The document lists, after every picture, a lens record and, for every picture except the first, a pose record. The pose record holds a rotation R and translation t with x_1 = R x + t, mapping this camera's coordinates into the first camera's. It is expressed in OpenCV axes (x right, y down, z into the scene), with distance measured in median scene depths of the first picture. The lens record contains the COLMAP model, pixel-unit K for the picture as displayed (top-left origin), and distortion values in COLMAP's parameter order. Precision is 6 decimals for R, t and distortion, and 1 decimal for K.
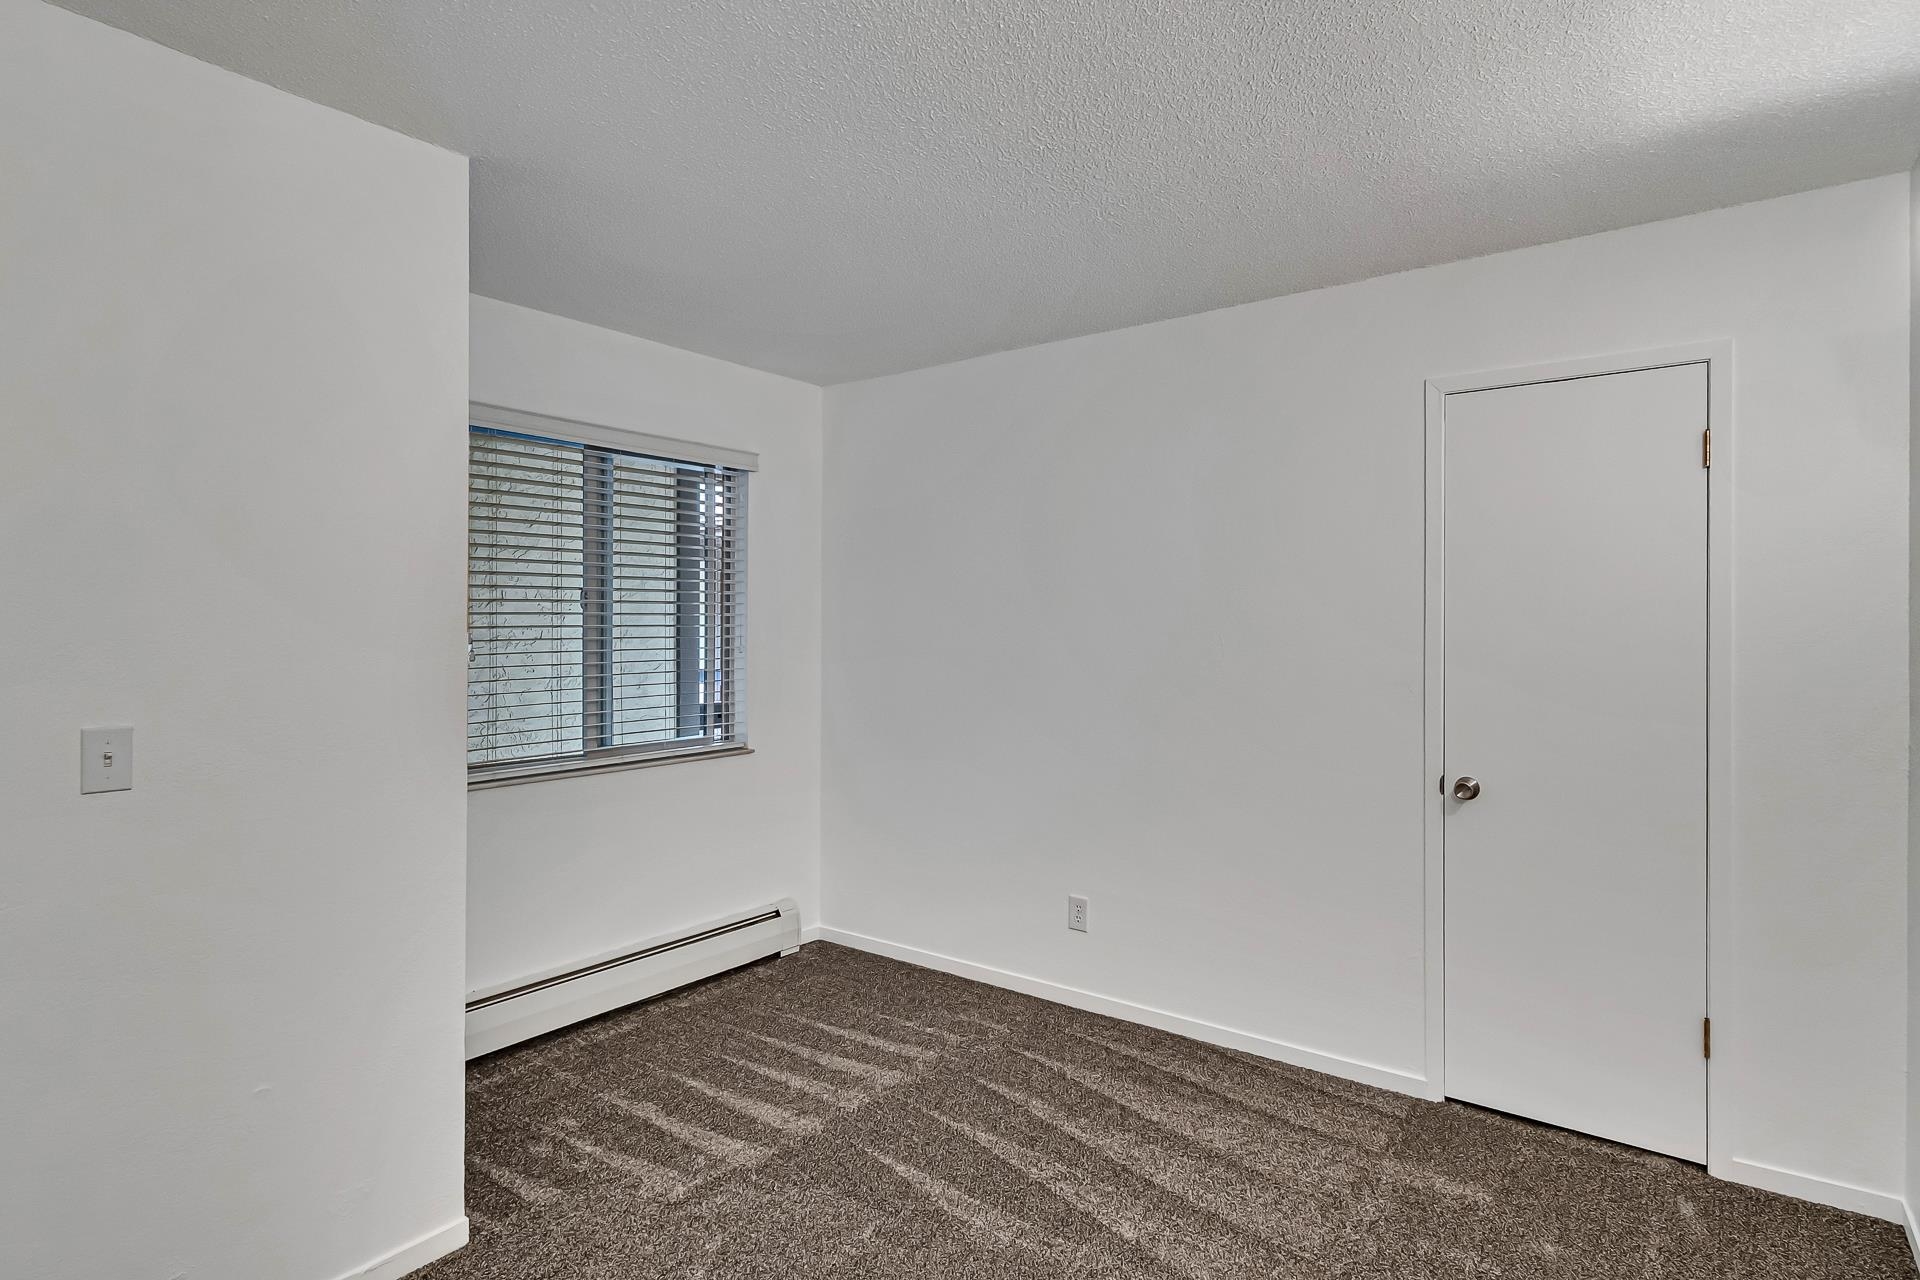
lens RADIAL K [[1011.0, 0, 961.2], [0, 1011.0, 628.4], [0, 0, 1]] dist [0.010573, -0.003833]
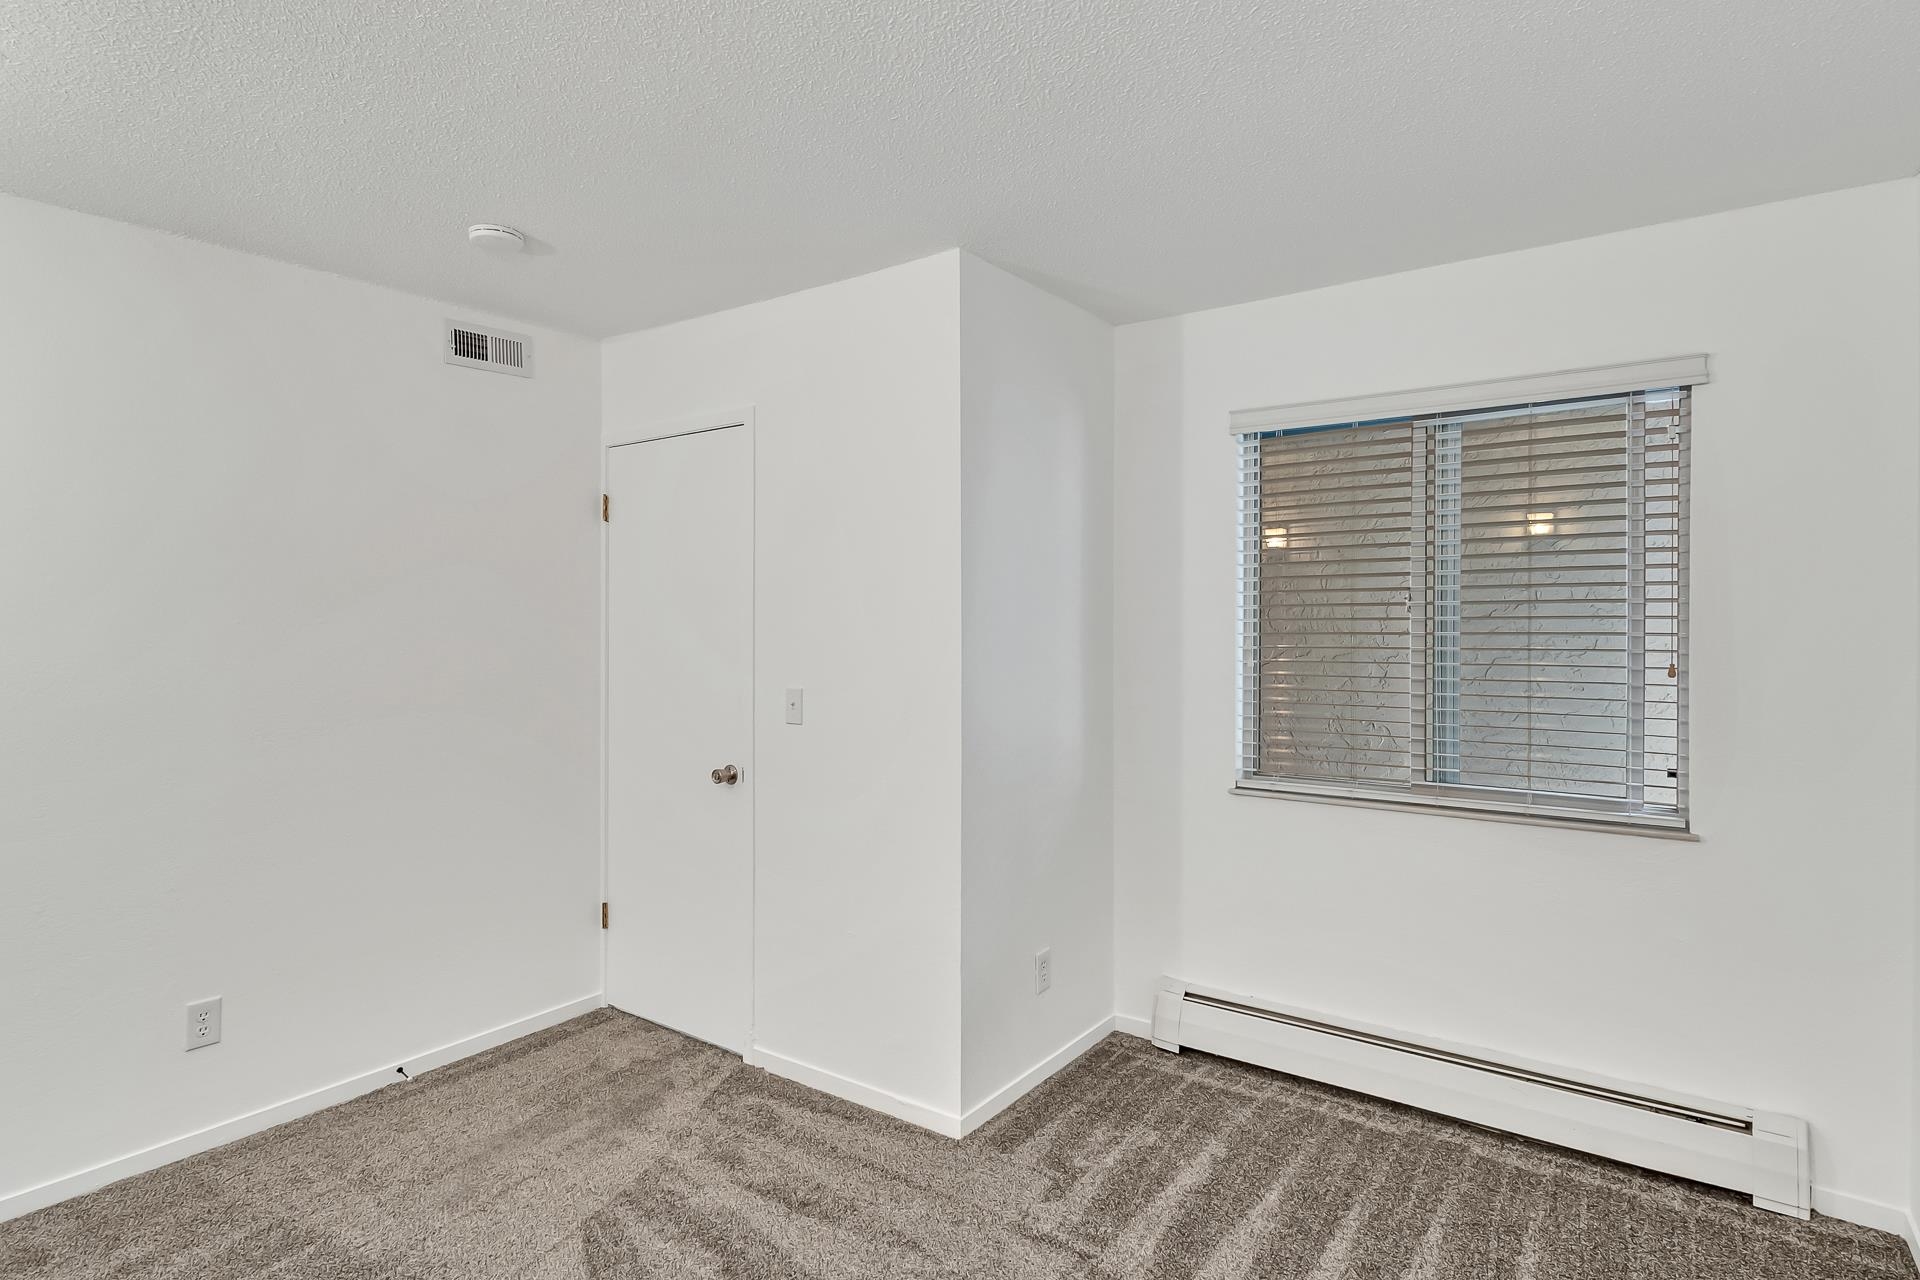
lens RADIAL K [[1011.0, 0, 961.6], [0, 1011.0, 640.0], [0, 0, 1]] dist [0.010573, -0.003833]
pose [[0.017937, 0.011151, -0.999777, 0.376622], [-0.005207, 0.999925, 0.011059, -0.003199], [0.999826, 0.005007, 0.017994, 0.511242]]
